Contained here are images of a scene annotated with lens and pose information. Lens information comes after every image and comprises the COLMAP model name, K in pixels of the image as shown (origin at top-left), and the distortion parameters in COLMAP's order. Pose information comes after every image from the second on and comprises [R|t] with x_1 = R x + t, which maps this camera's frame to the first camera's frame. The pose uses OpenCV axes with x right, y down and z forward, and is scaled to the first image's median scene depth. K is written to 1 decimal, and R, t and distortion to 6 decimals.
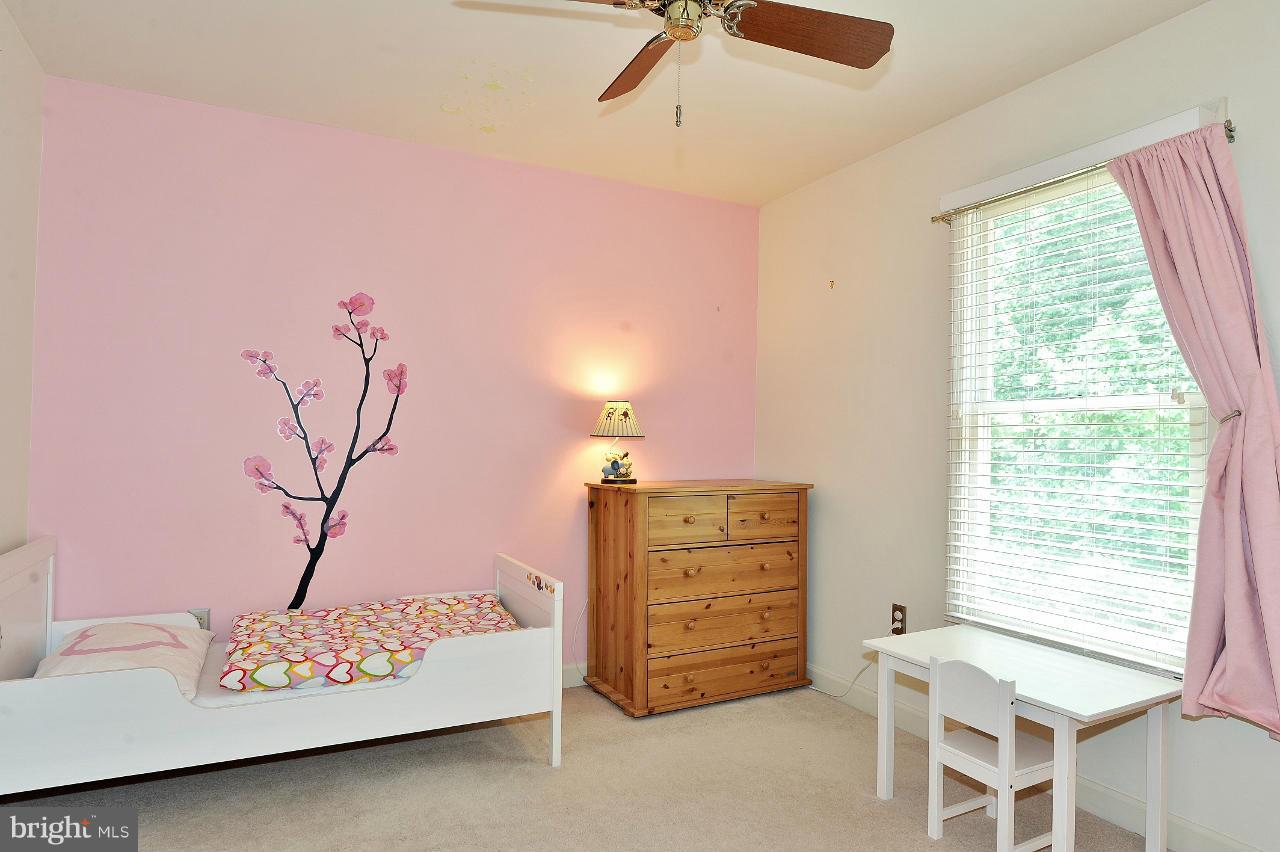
lens RADIAL K [[746.2, 0, 640.0], [0, 746.2, 426.0], [0, 0, 1]] dist [-0.020422, 0.002225]
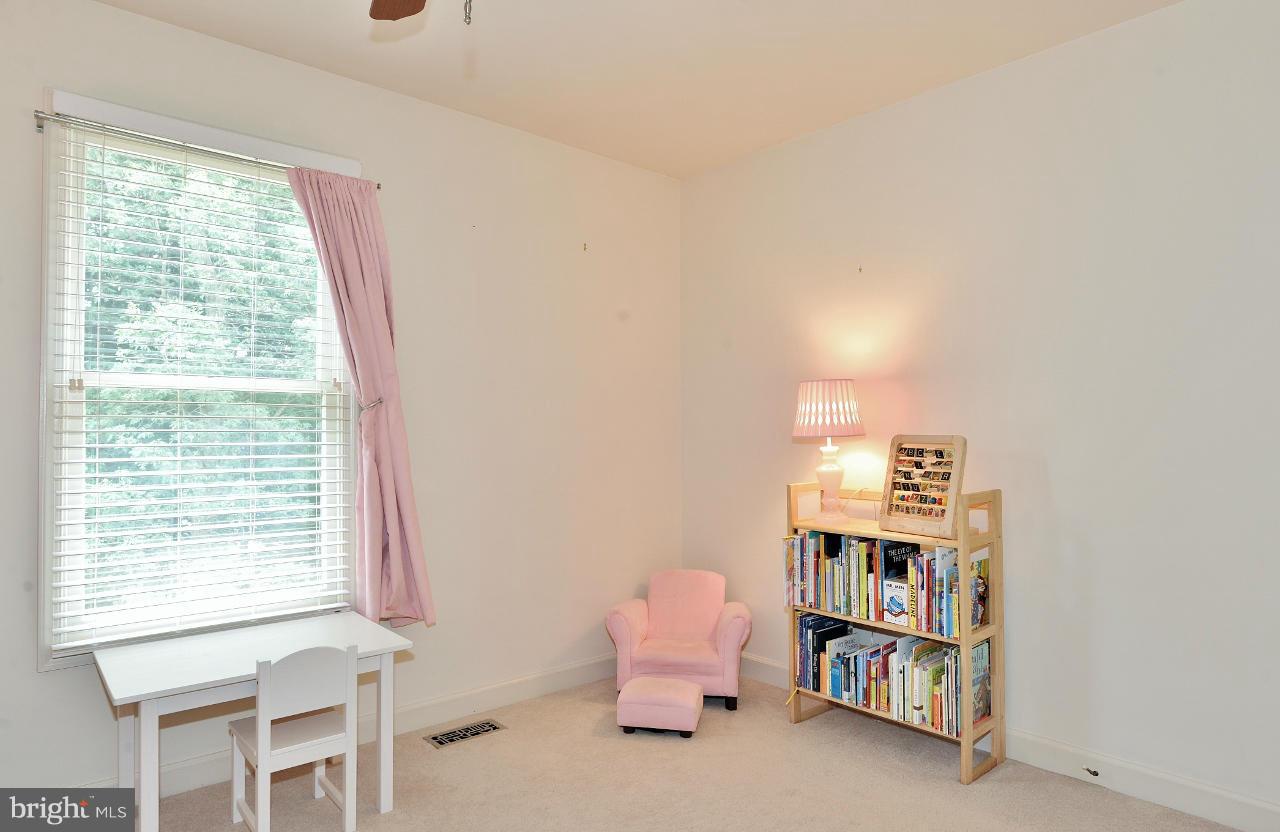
lens RADIAL K [[753.8, 0, 640.0], [0, 753.8, 416.0], [0, 0, 1]] dist [-0.002867, -0.000860]
pose [[-0.231094, -0.019938, 0.972727, -0.607579], [-0.035999, 0.999281, 0.011930, -0.022180], [-0.972265, -0.032260, -0.231645, 0.771419]]
